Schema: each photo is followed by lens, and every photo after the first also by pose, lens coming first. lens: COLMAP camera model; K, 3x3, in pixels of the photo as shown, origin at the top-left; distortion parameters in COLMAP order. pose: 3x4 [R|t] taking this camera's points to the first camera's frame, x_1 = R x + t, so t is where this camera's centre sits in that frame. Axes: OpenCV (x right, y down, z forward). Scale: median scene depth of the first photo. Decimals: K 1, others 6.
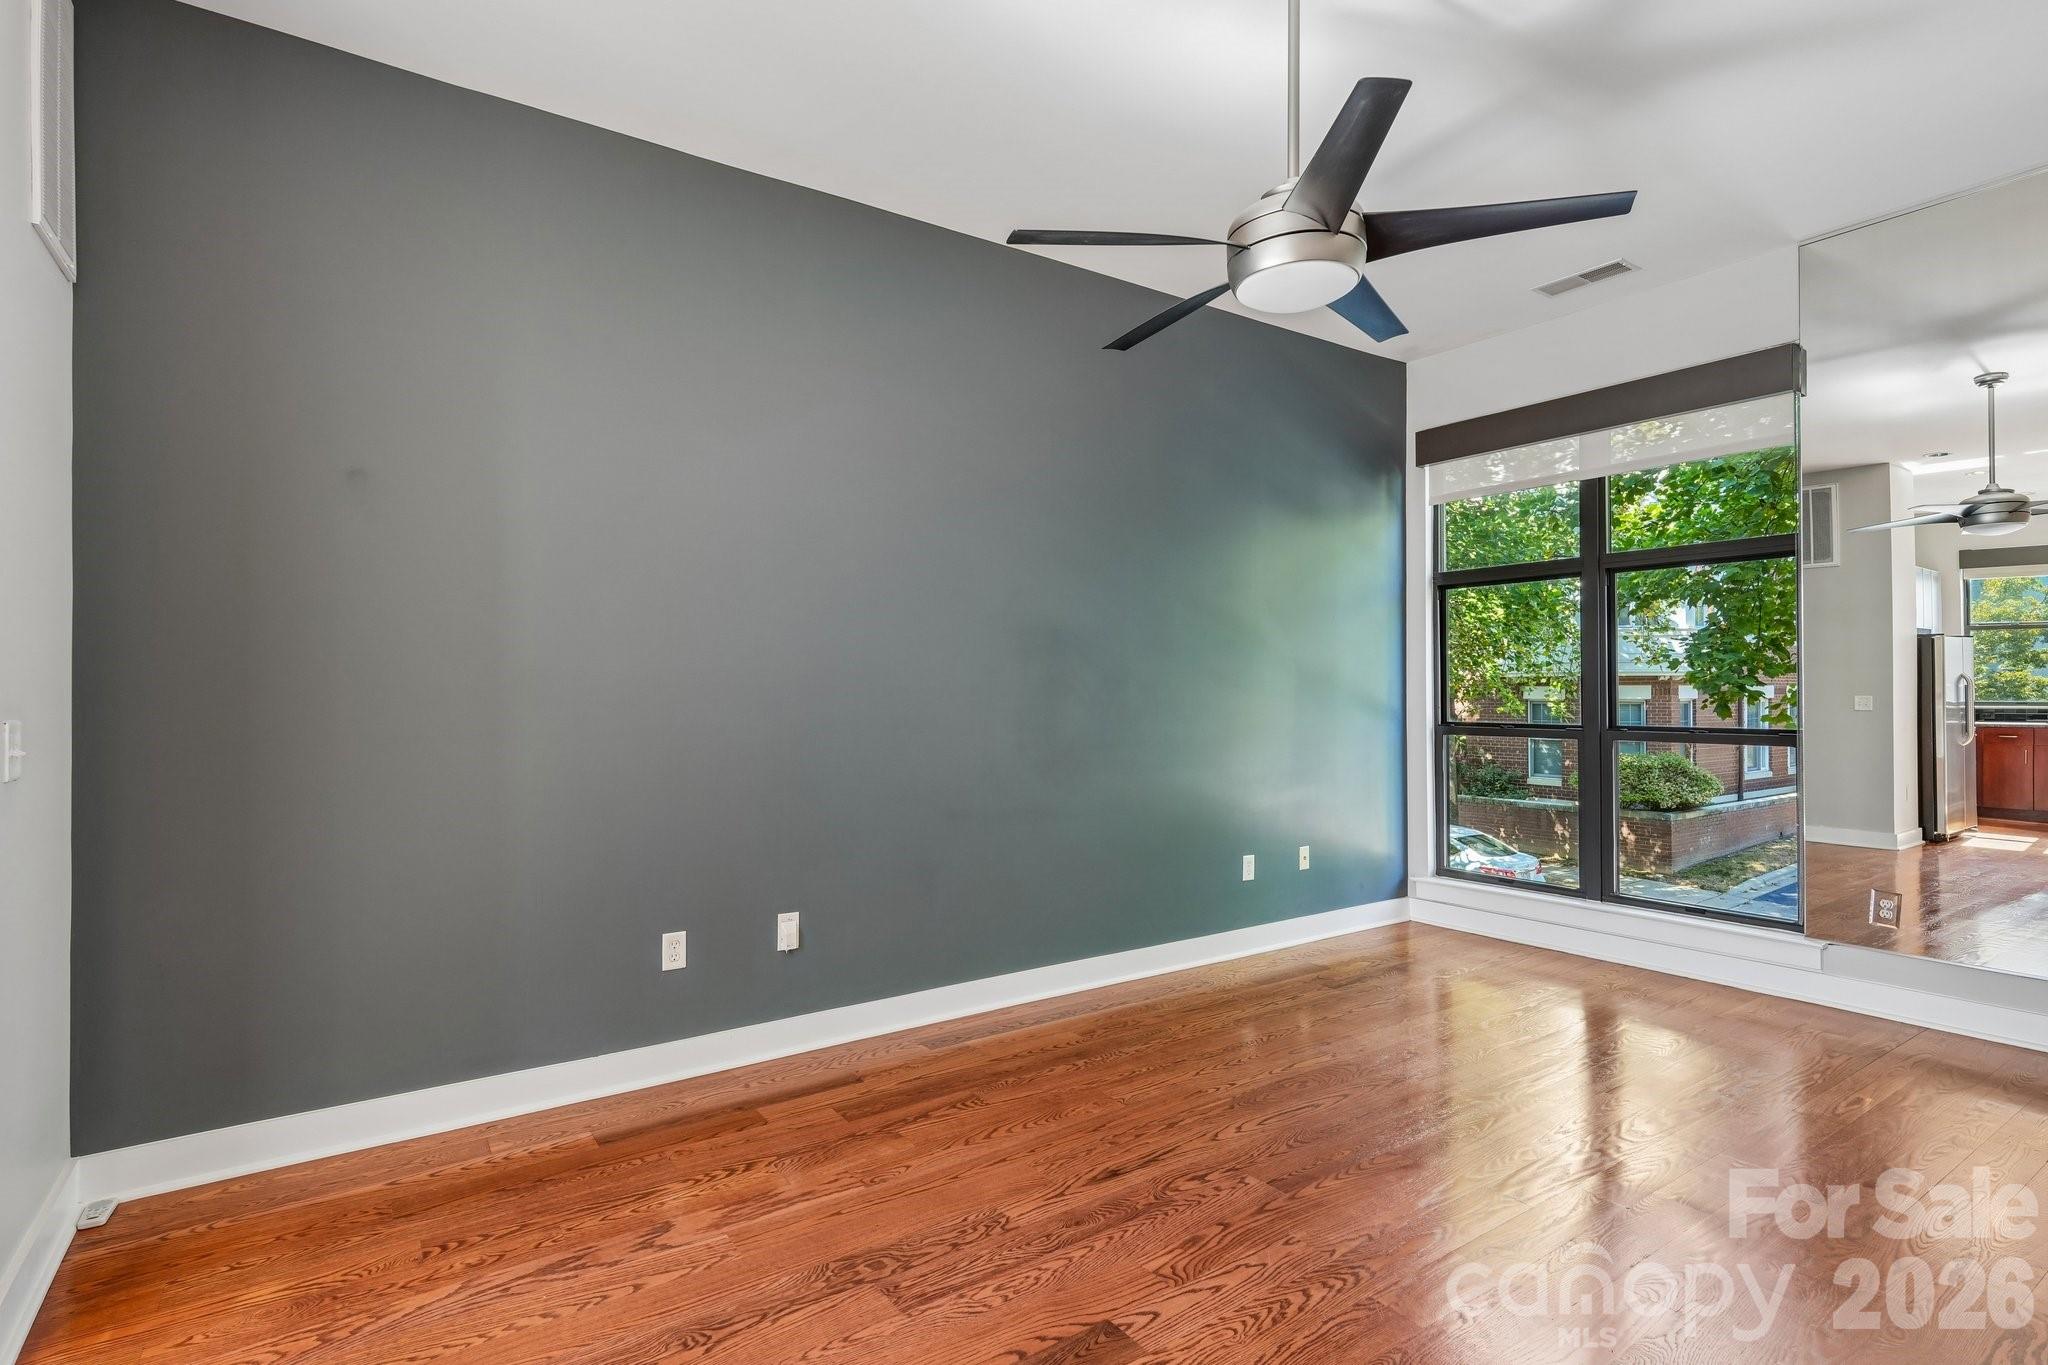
lens RADIAL K [[1000.3, 0, 1024.5], [0, 1000.3, 681.5], [0, 0, 1]] dist [0.003344, 0.000528]
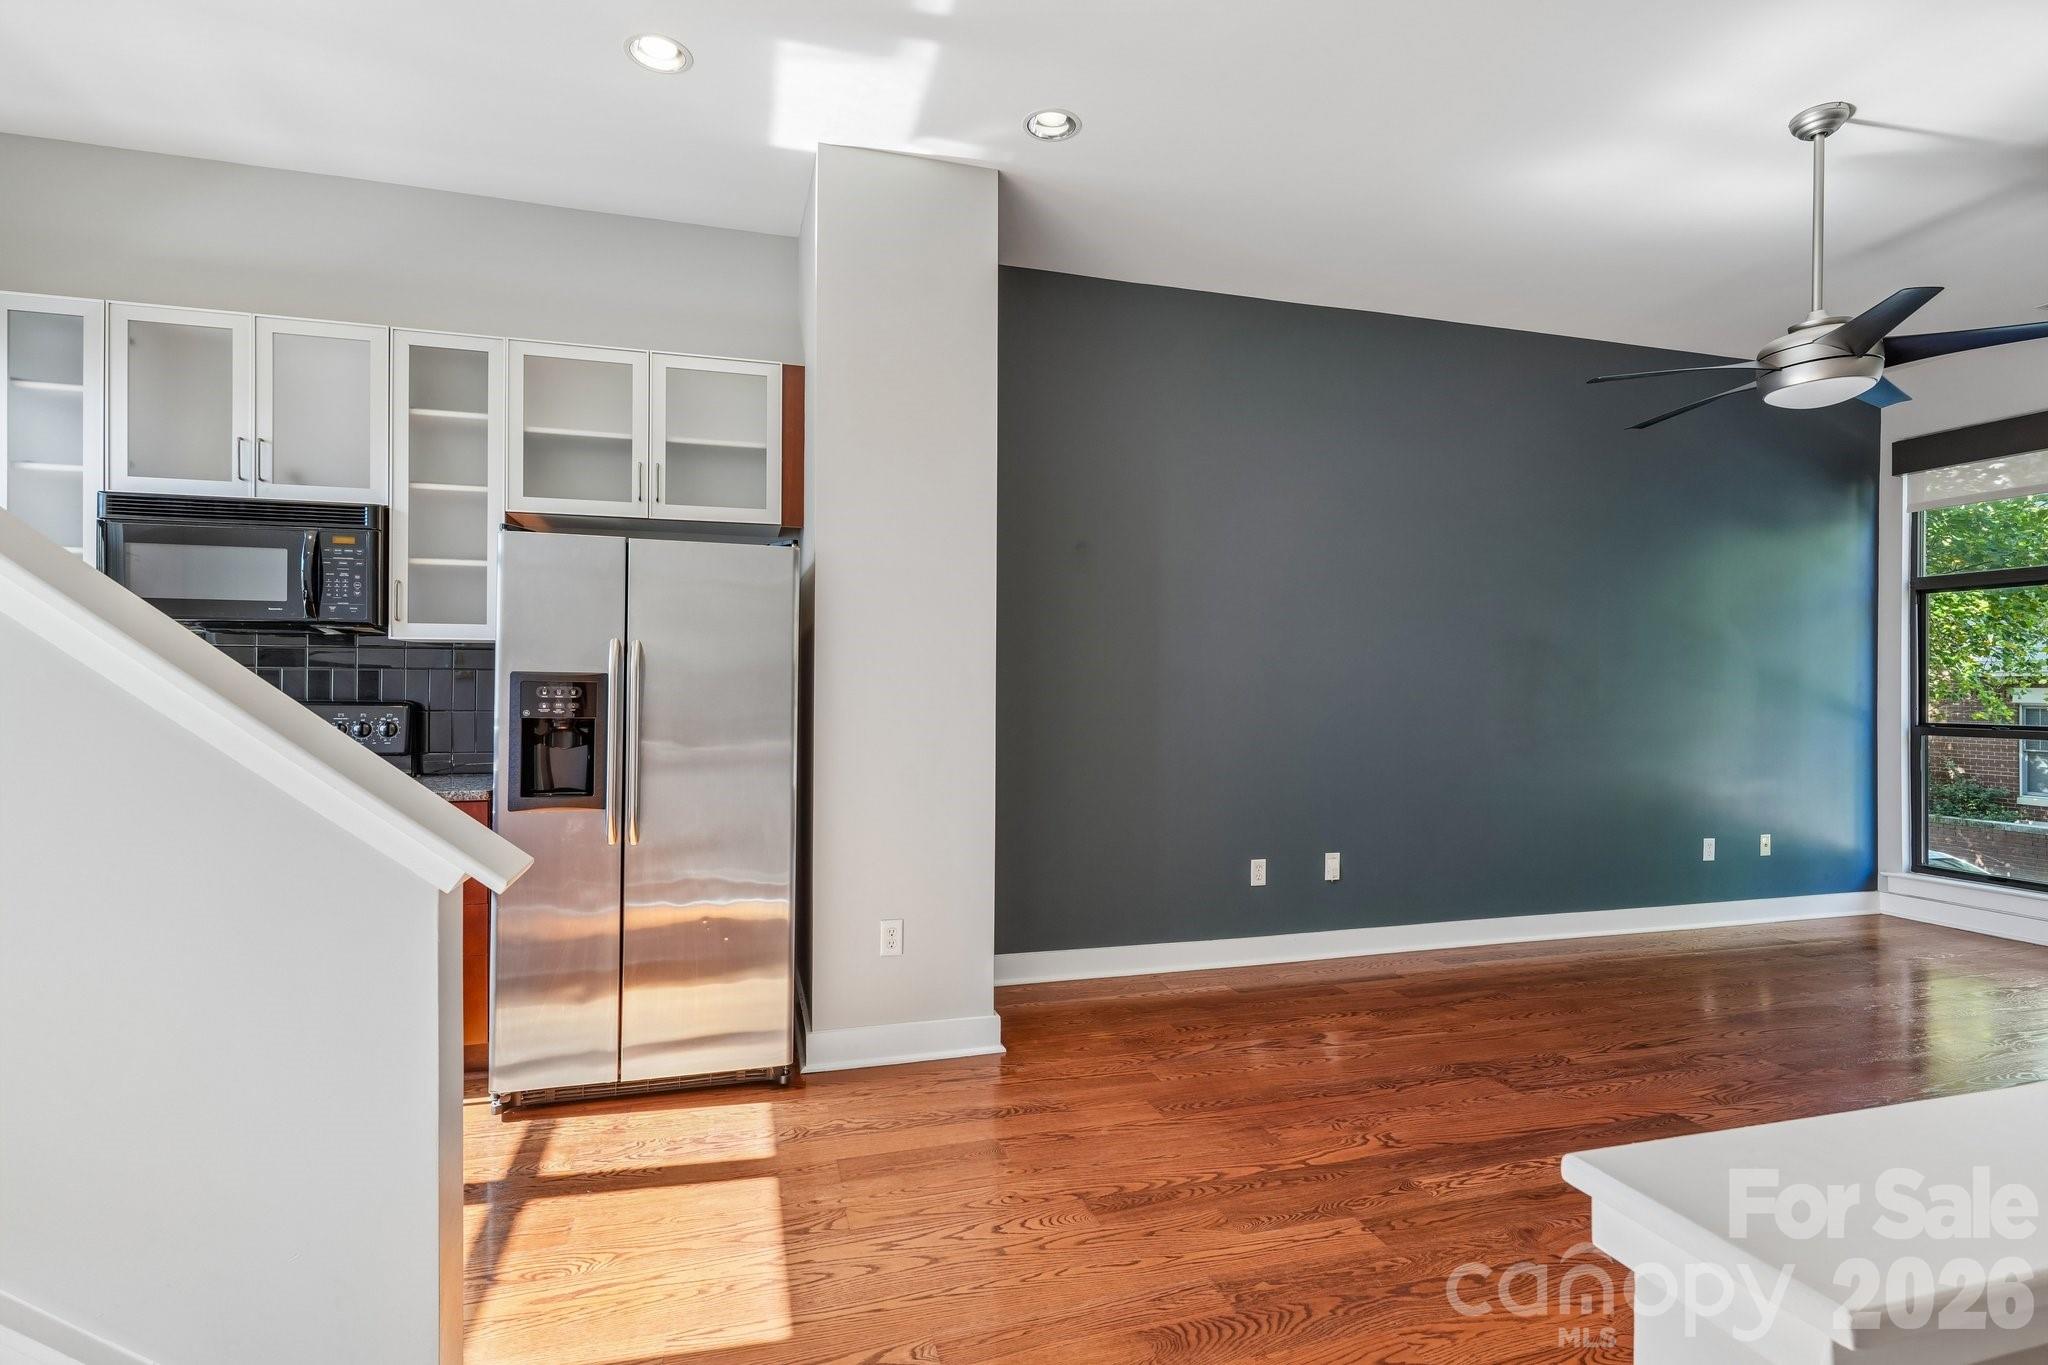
lens RADIAL K [[1000.3, 0, 1031.0], [0, 1000.3, 680.6], [0, 0, 1]] dist [0.003344, 0.000528]
pose [[0.952136, 0.007441, -0.305583, -0.184338], [-0.006109, 0.999967, 0.005314, -0.003768], [0.305613, -0.003192, 0.952151, -0.347803]]
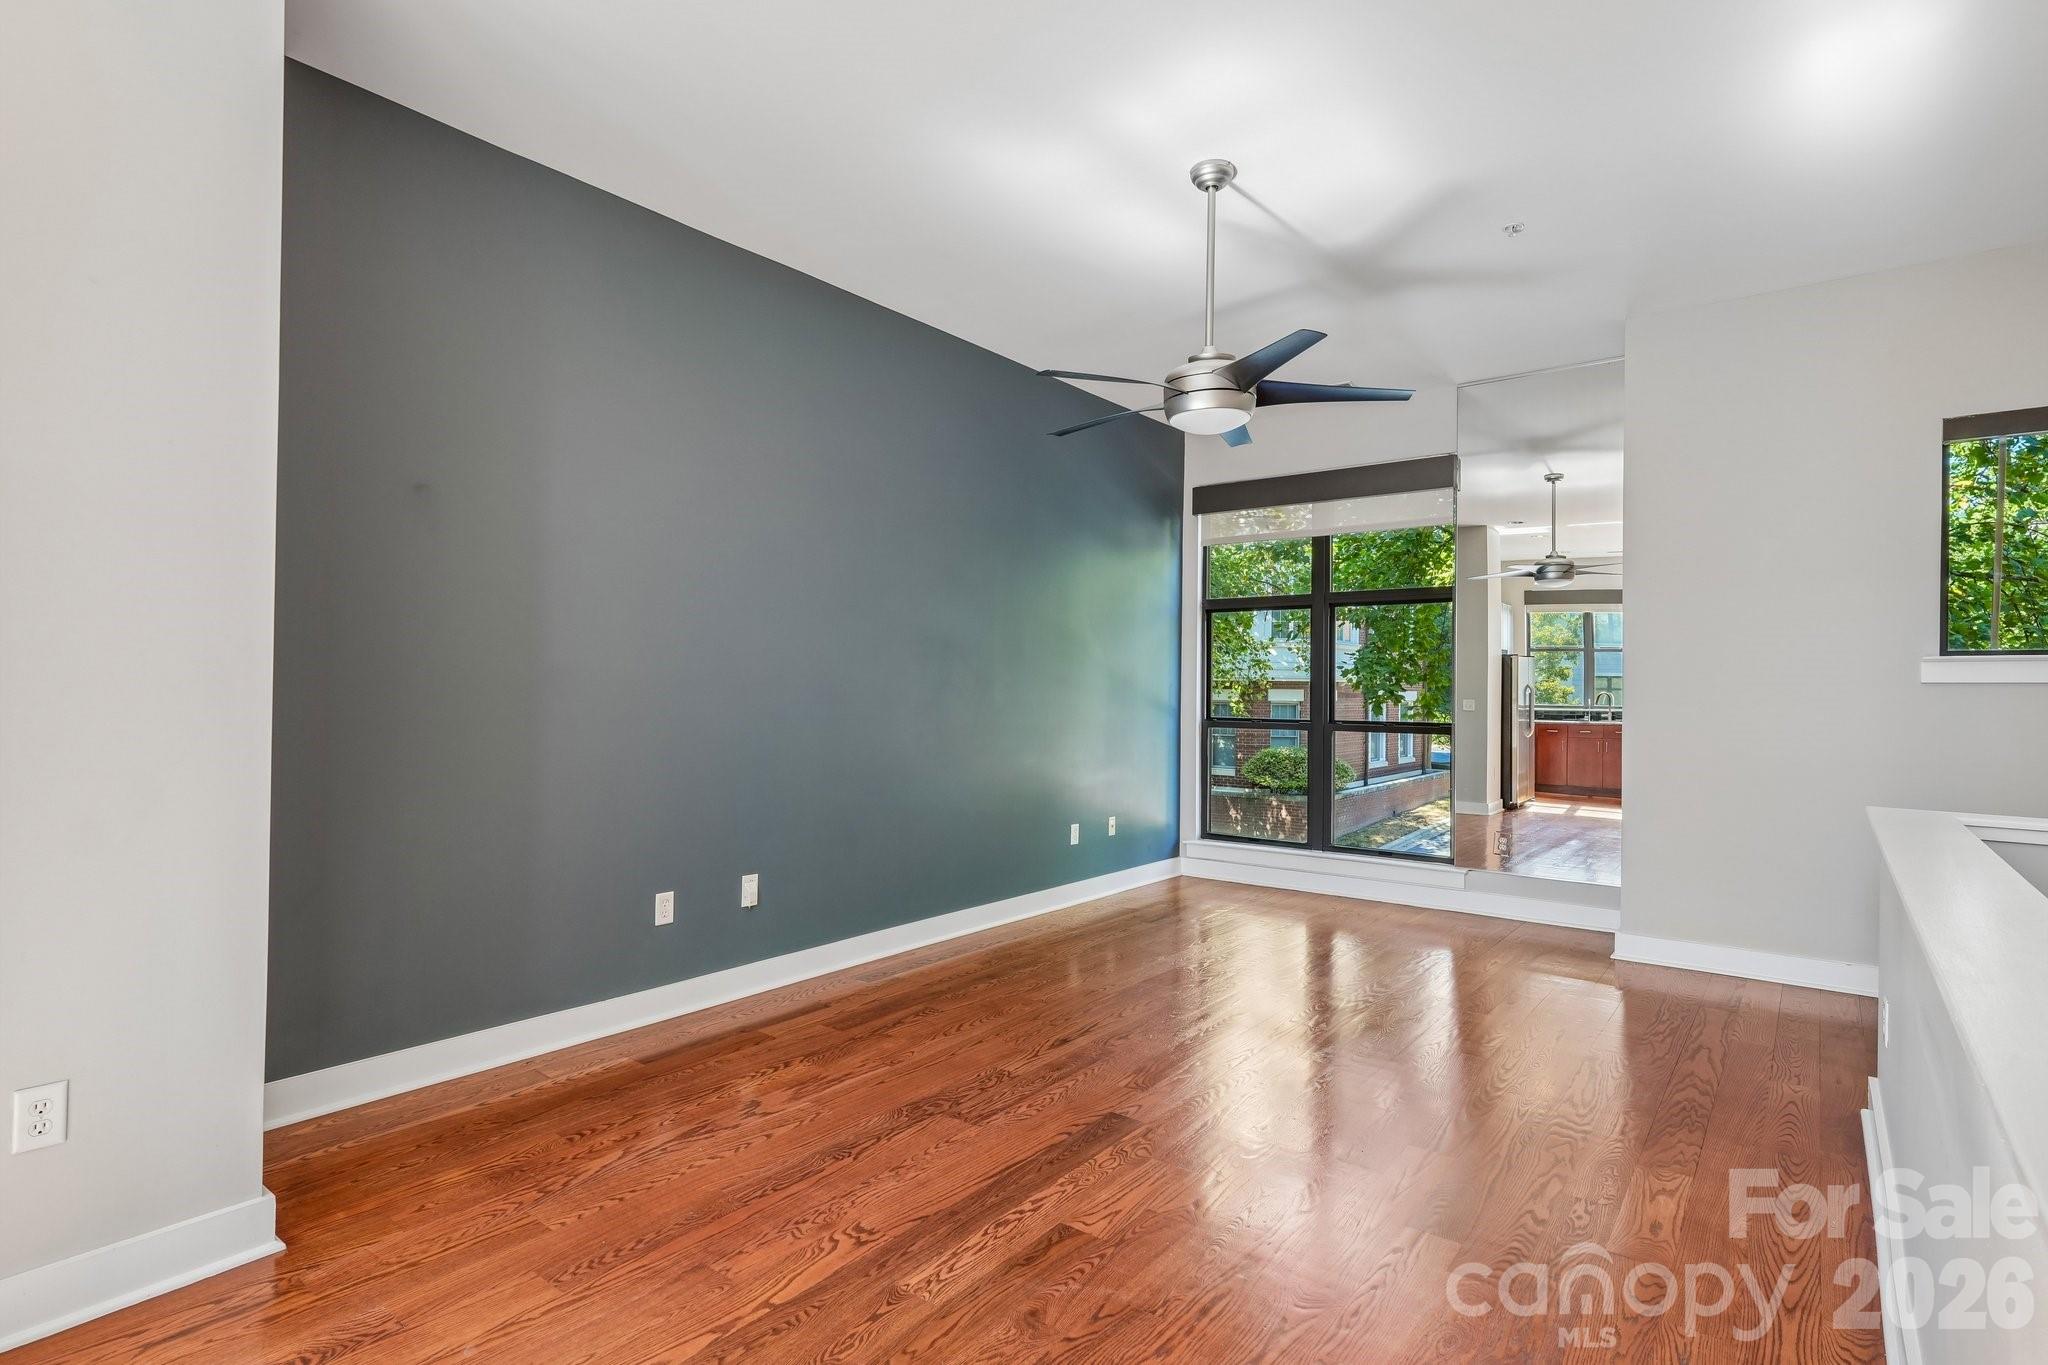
lens RADIAL K [[1000.3, 0, 1021.7], [0, 1000.3, 675.0], [0, 0, 1]] dist [0.003344, 0.000528]
pose [[0.955715, 0.017256, 0.293789, -0.242932], [-0.016049, 0.999850, -0.006520, -0.001224], [-0.293857, 0.001516, 0.955848, -0.191140]]
